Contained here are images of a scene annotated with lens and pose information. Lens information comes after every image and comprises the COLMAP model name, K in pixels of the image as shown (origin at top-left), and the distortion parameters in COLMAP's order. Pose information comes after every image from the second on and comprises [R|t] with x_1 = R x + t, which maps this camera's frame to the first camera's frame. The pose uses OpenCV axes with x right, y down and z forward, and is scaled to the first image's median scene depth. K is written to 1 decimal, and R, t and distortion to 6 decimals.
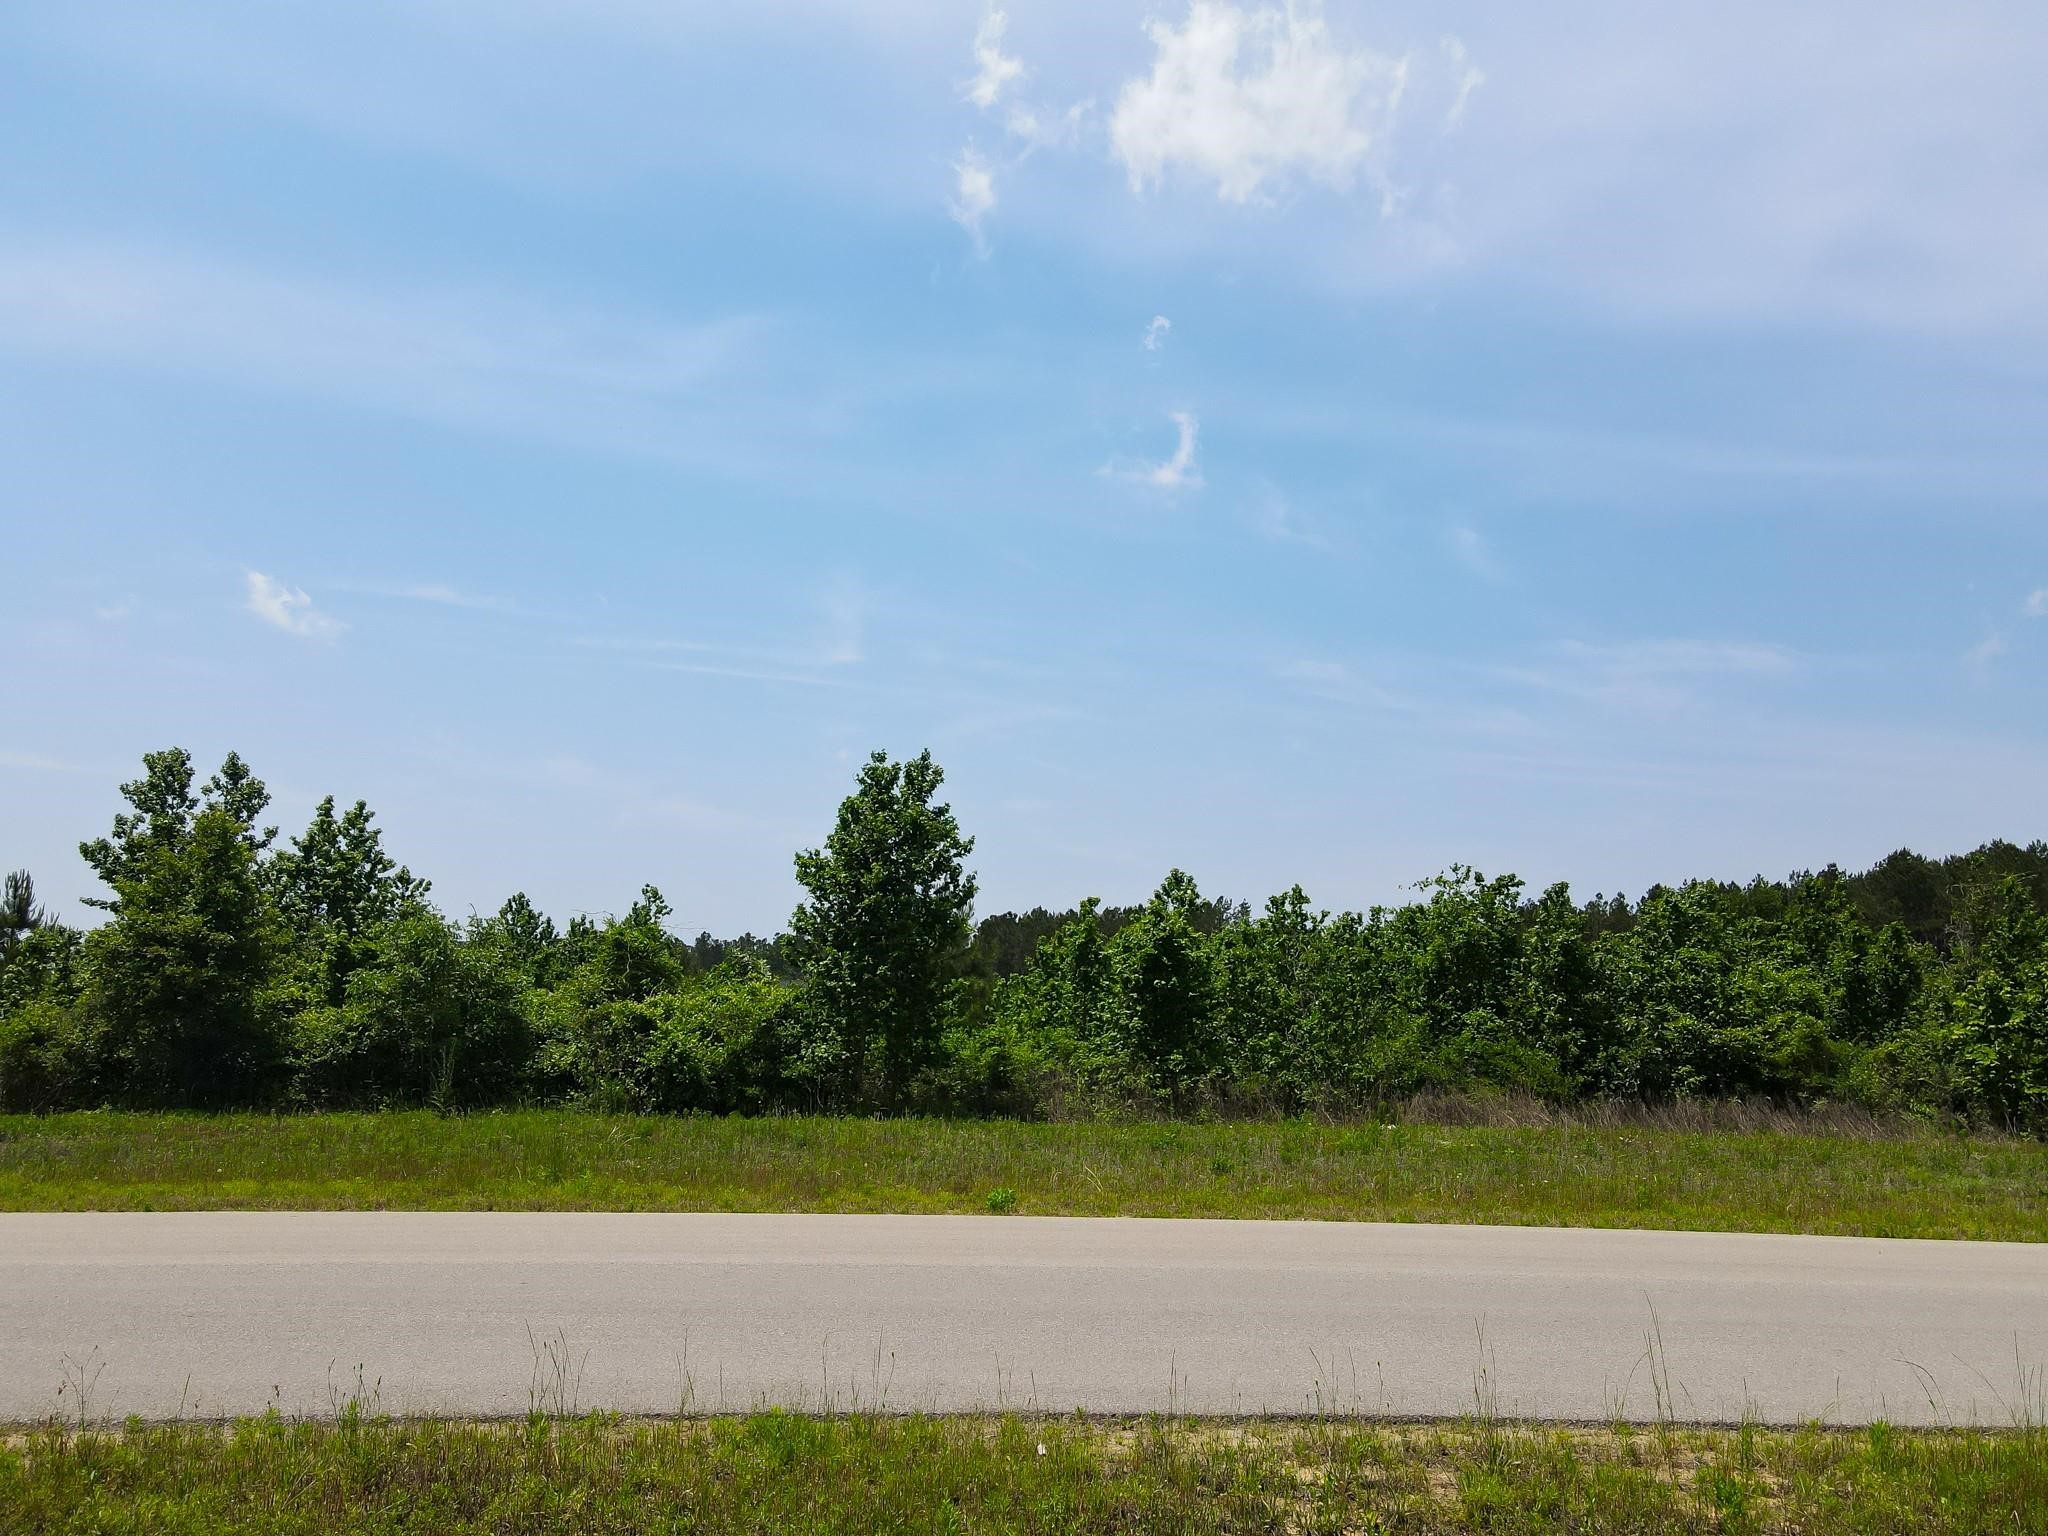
lens RADIAL K [[1440.5, 0, 1066.7], [0, 1440.5, 770.4], [0, 0, 1]] dist [-0.006387, 0.003006]
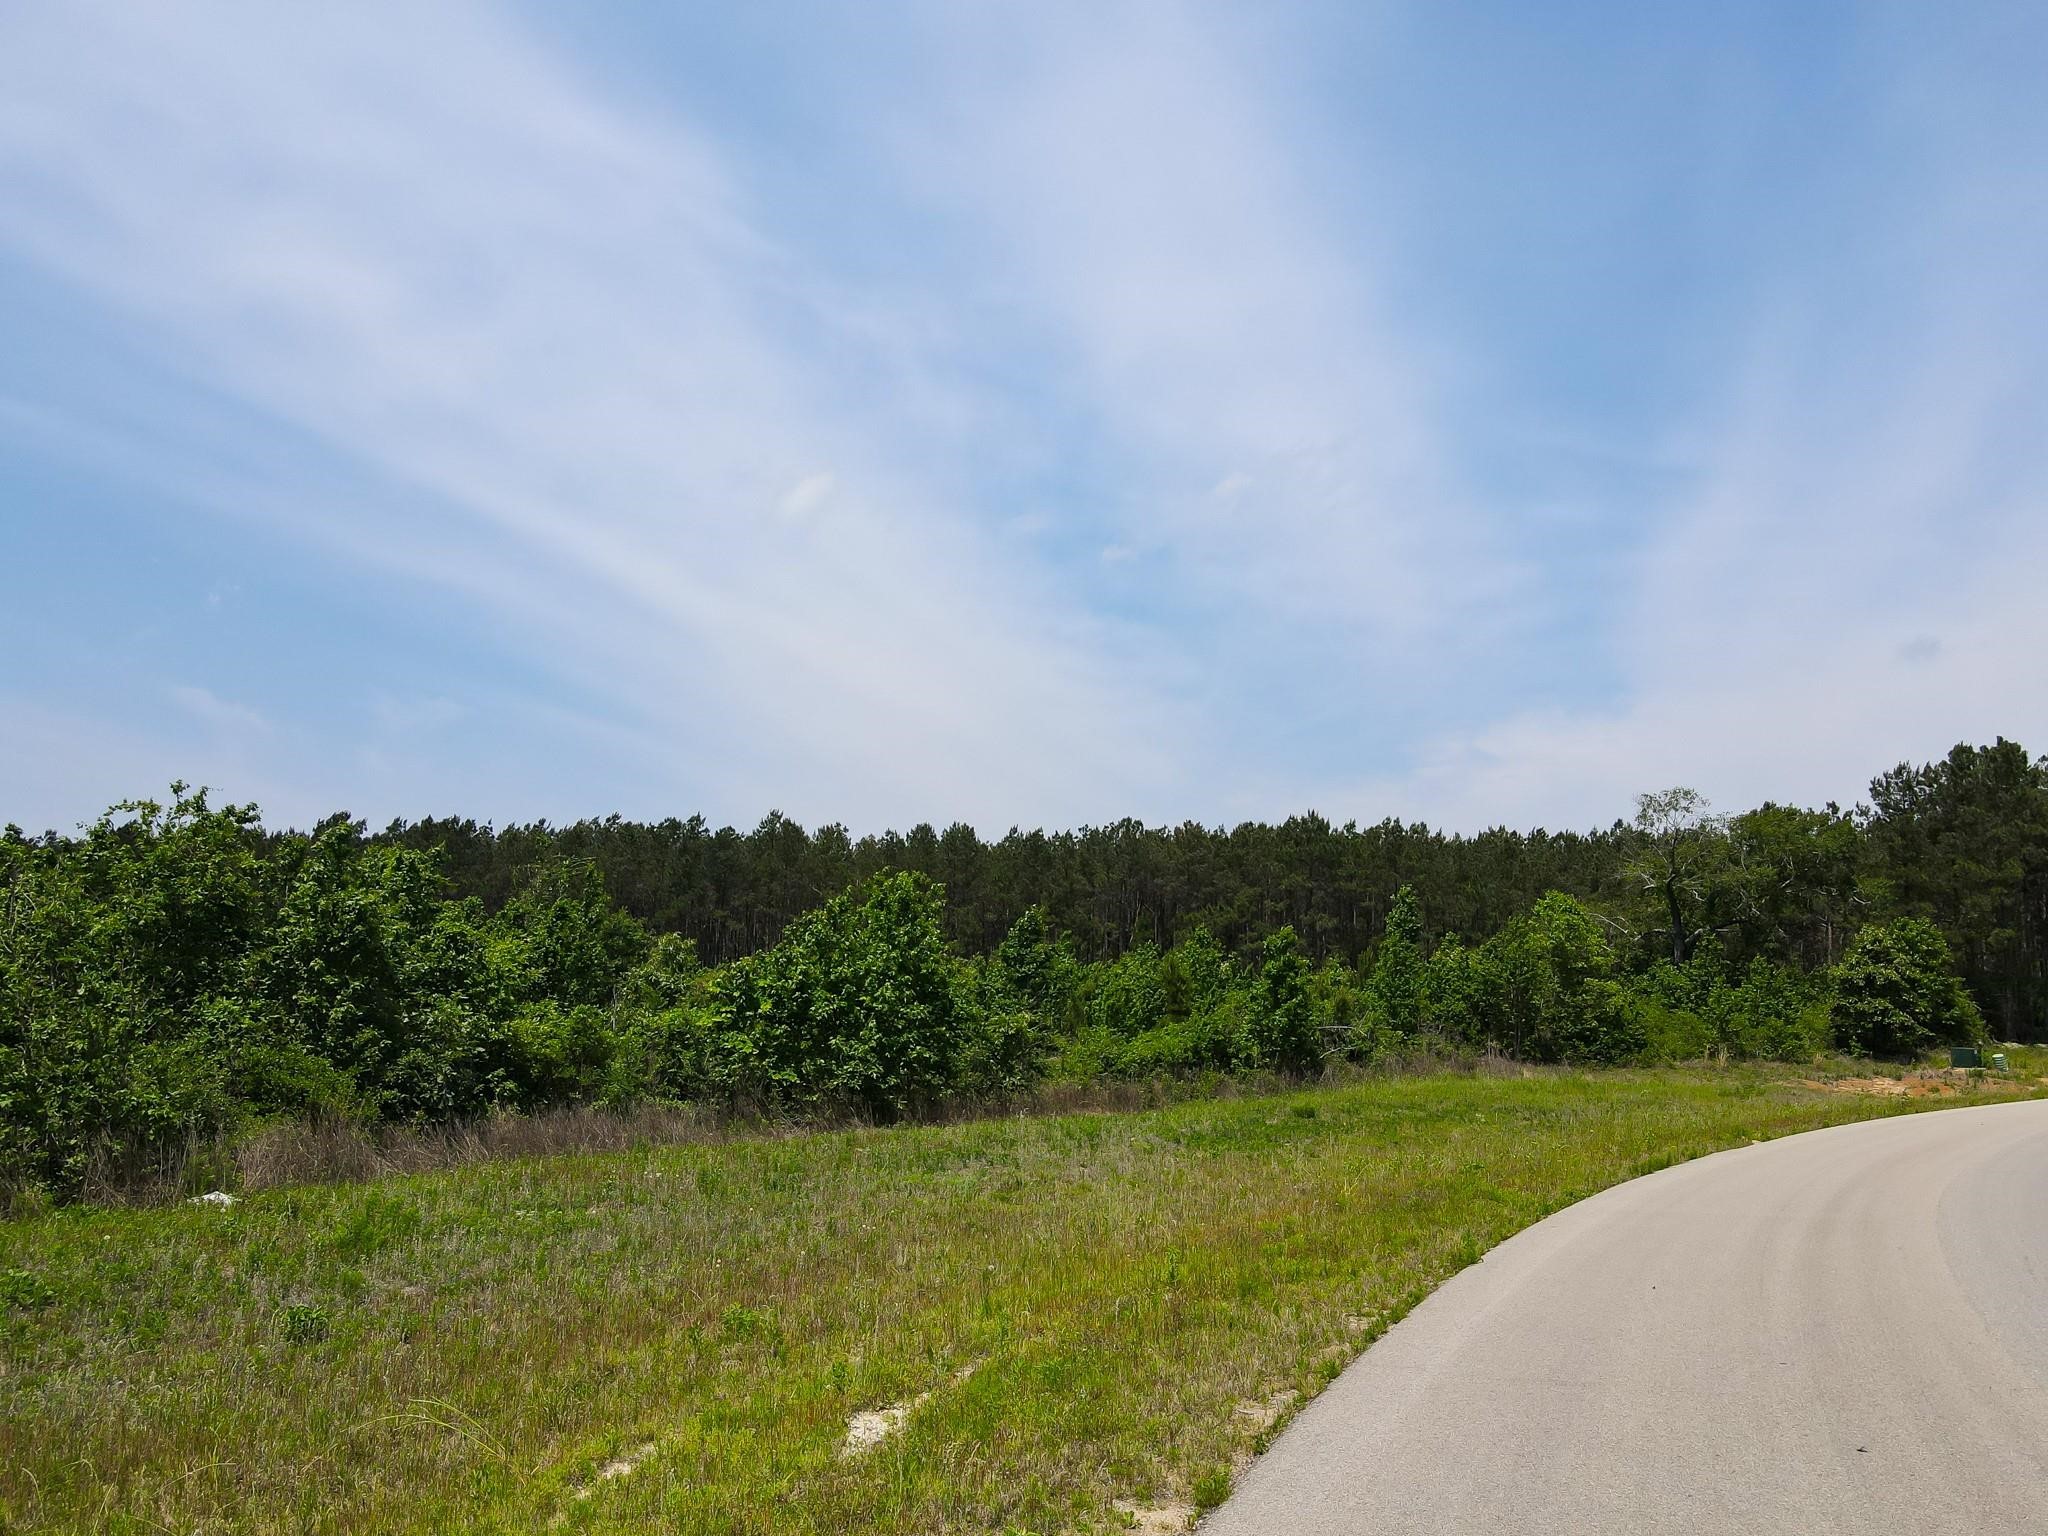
lens RADIAL K [[1440.5, 0, 1066.7], [0, 1440.5, 770.4], [0, 0, 1]] dist [-0.006387, 0.003006]
pose [[0.341688, 0.145470, 0.928487, -0.228119], [-0.133495, 0.985443, -0.105267, 0.085275], [-0.930284, -0.087980, 0.356134, 0.443736]]
